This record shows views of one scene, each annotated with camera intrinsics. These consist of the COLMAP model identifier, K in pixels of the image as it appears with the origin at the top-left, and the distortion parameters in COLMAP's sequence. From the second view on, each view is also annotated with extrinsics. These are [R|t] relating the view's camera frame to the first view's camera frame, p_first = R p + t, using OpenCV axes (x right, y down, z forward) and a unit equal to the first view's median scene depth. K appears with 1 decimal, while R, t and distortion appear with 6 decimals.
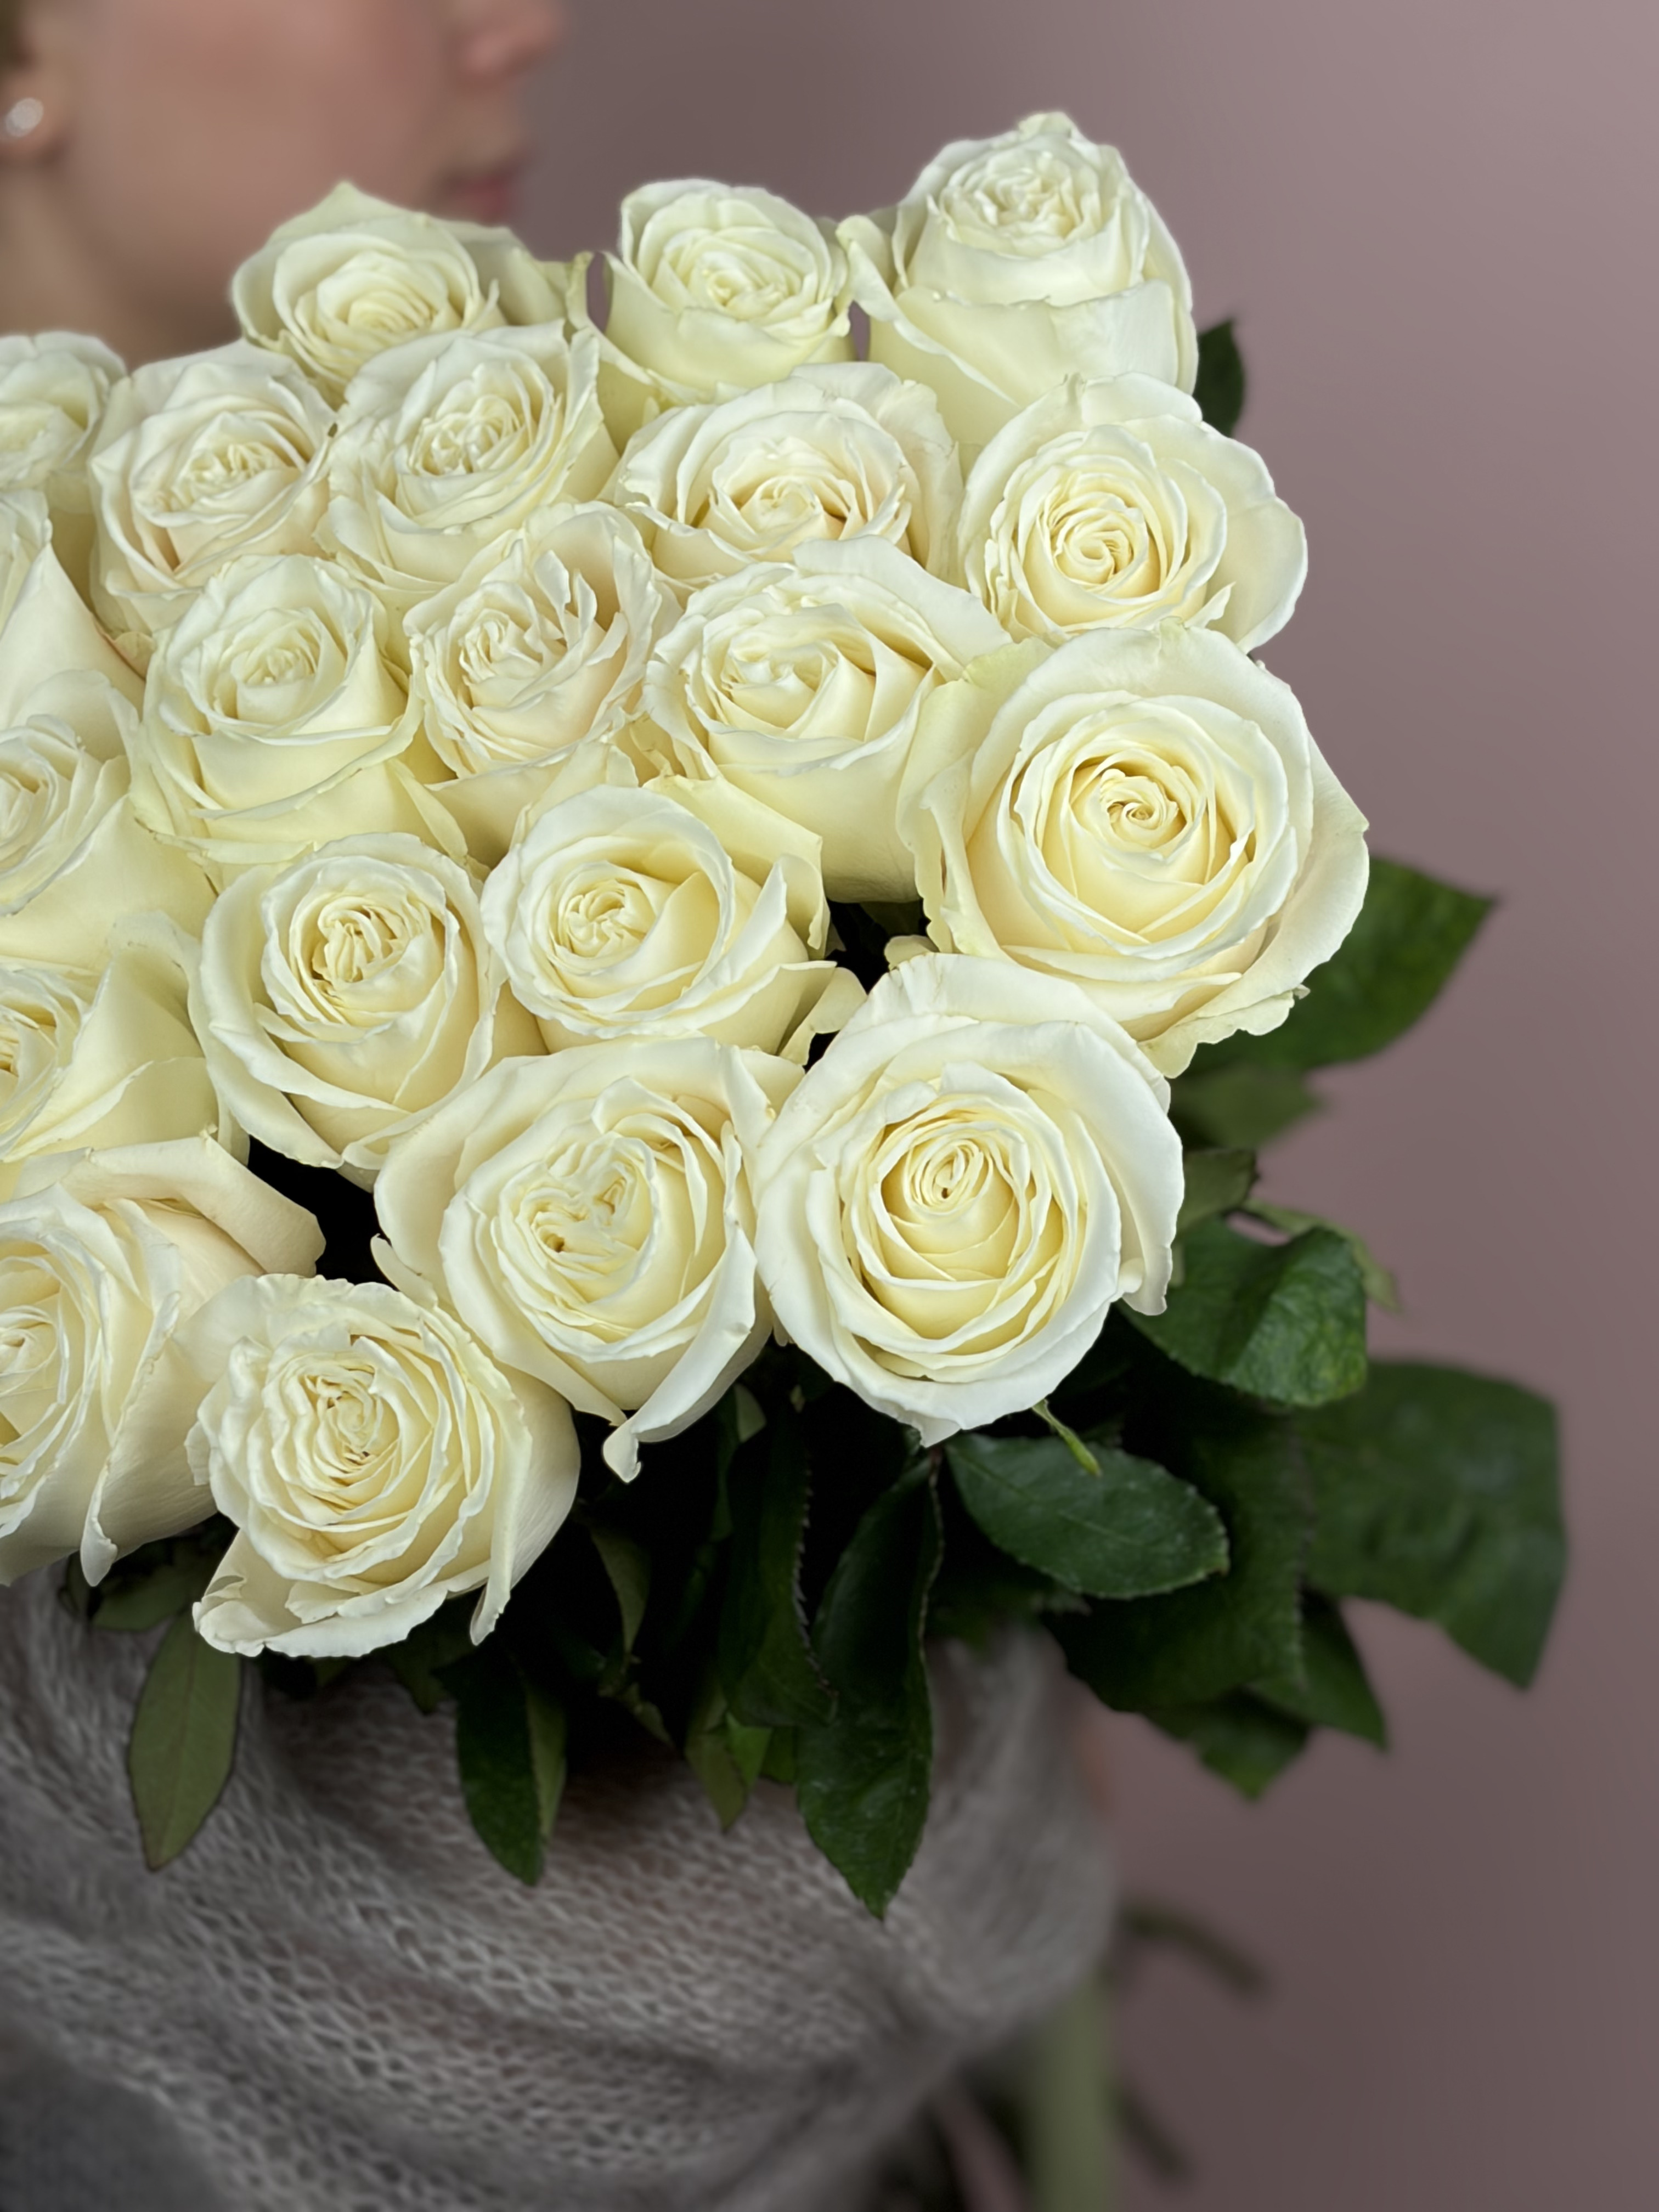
lens RADIAL K [[5423.7, 0, 854.8], [0, 5423.7, 1110.6], [0, 0, 1]] dist [0.277032, -1.427995]
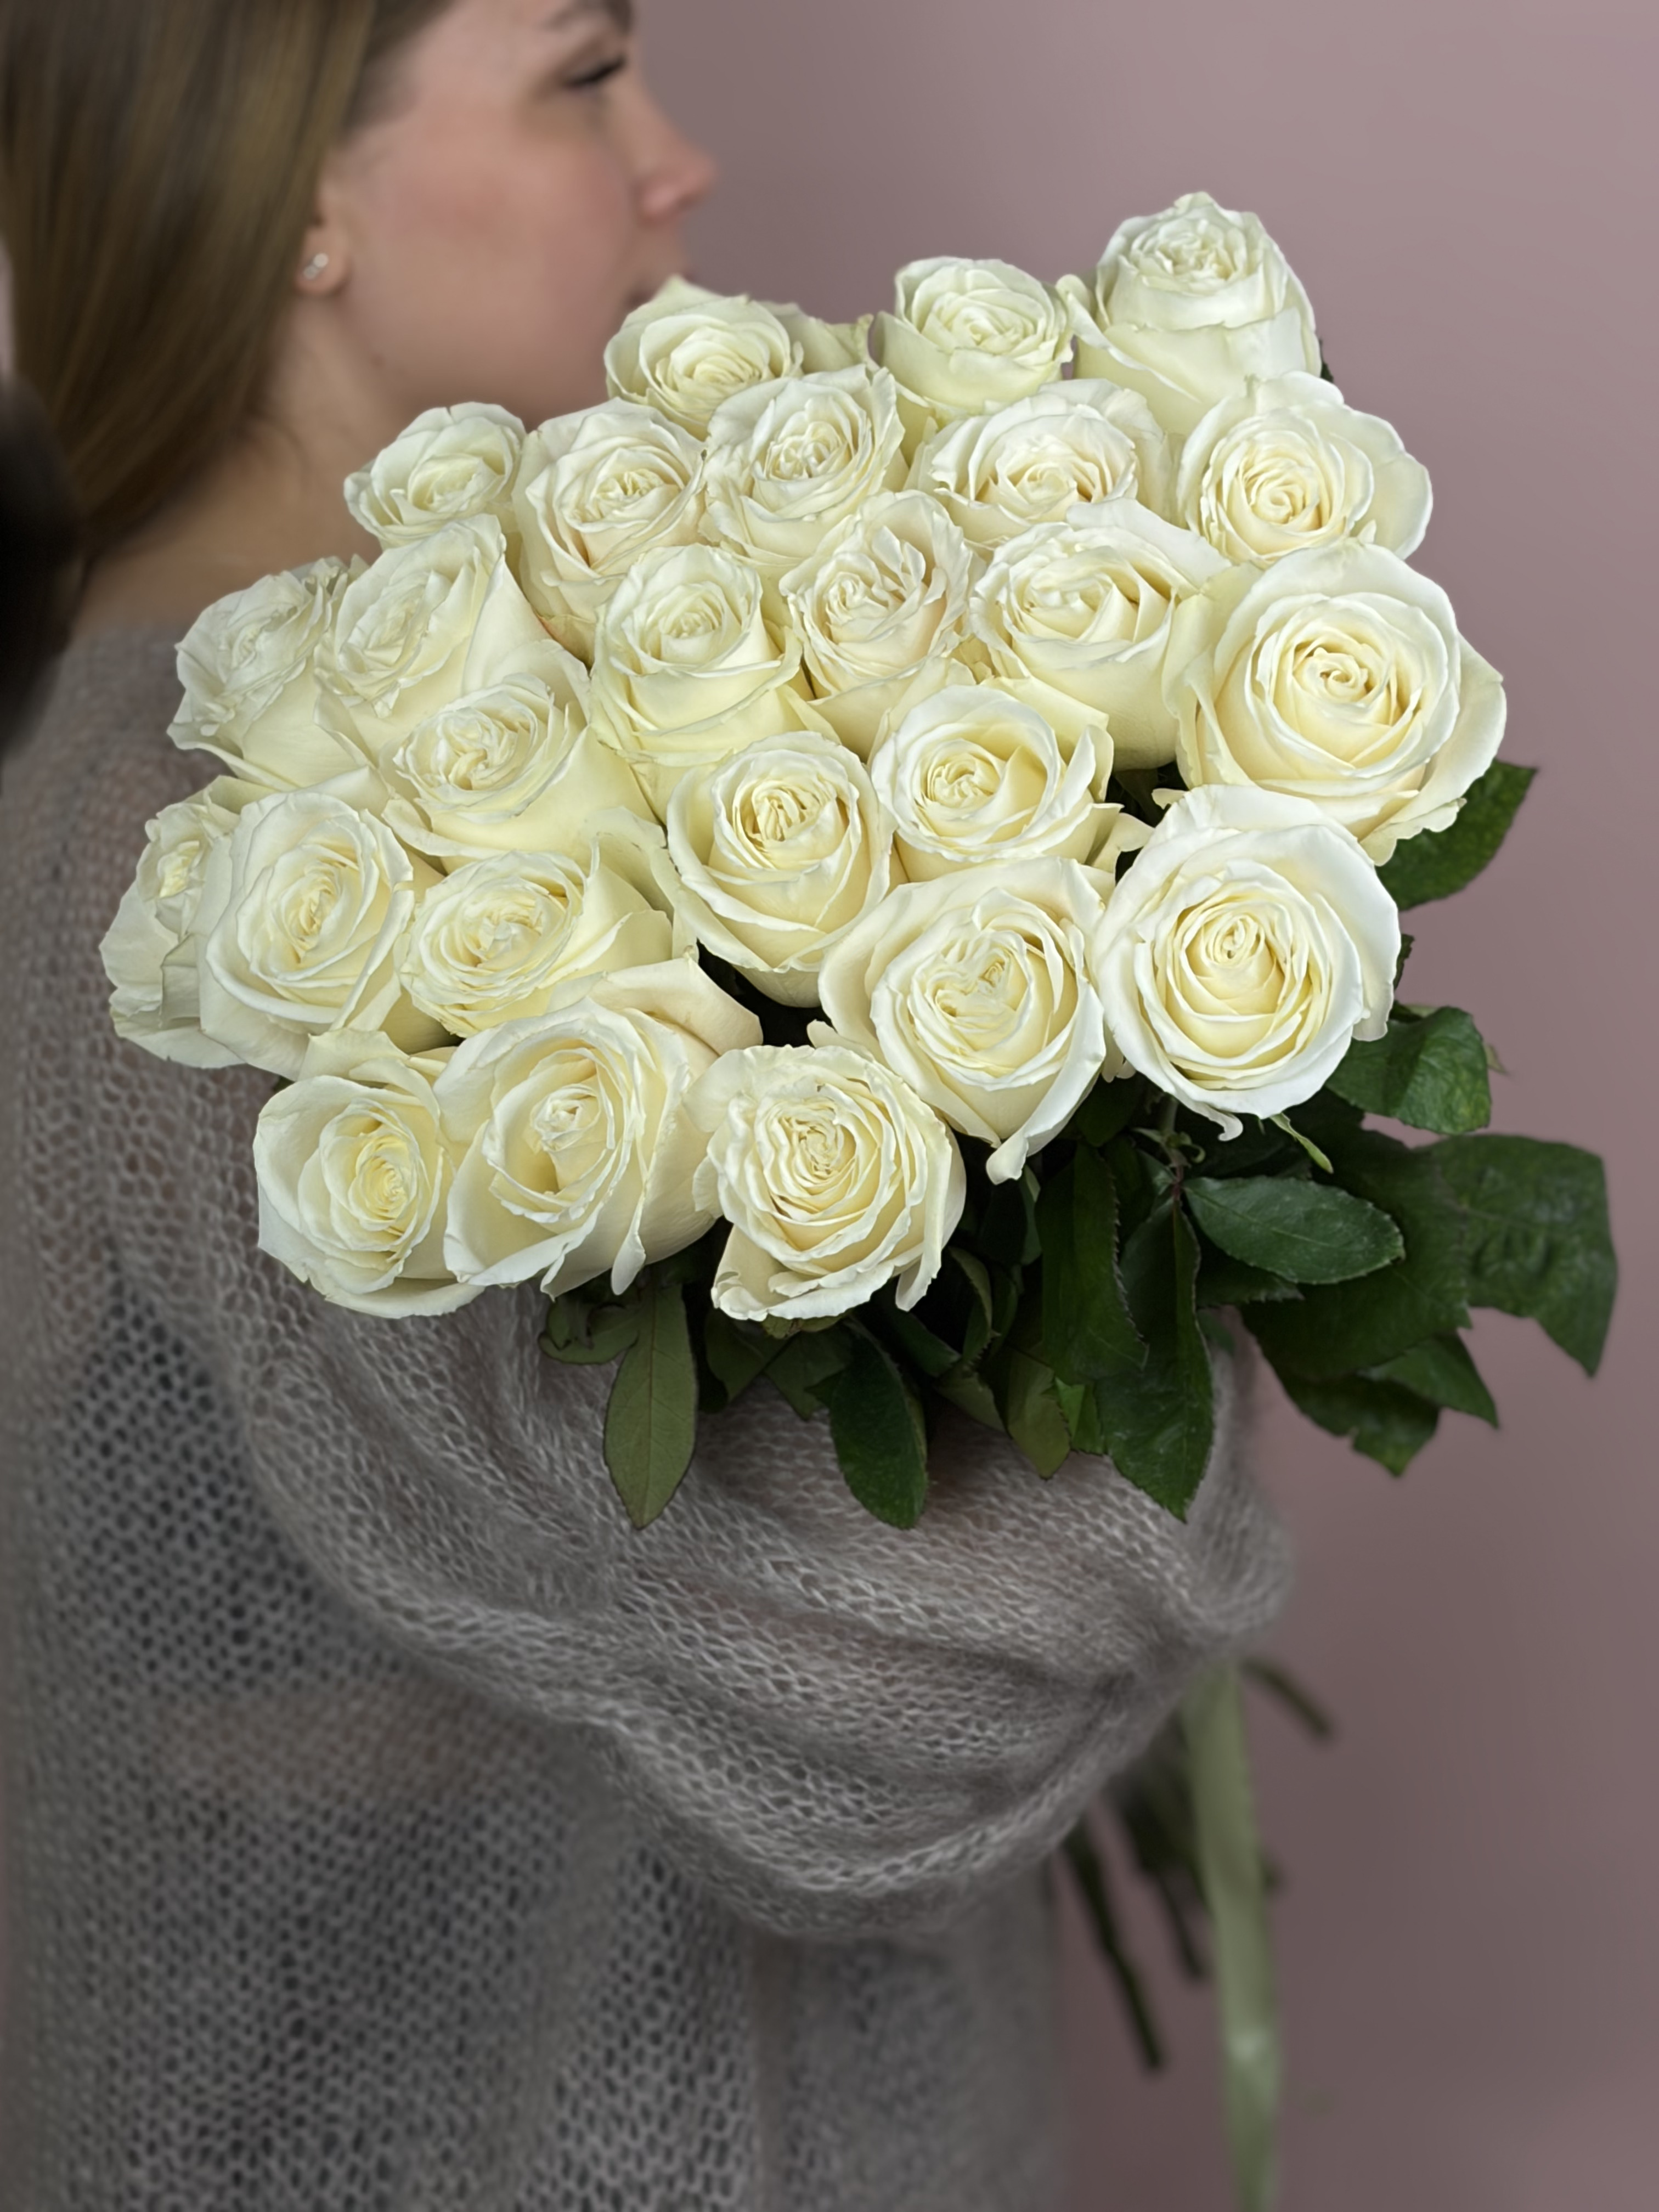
lens RADIAL K [[5423.7, 0, 854.8], [0, 5423.7, 1110.6], [0, 0, 1]] dist [0.277032, -1.427995]
pose [[0.995571, -0.070687, 0.061985, -0.154992], [0.072851, 0.996784, -0.033385, 0.087024], [-0.059426, 0.037753, 0.997519, -0.353010]]
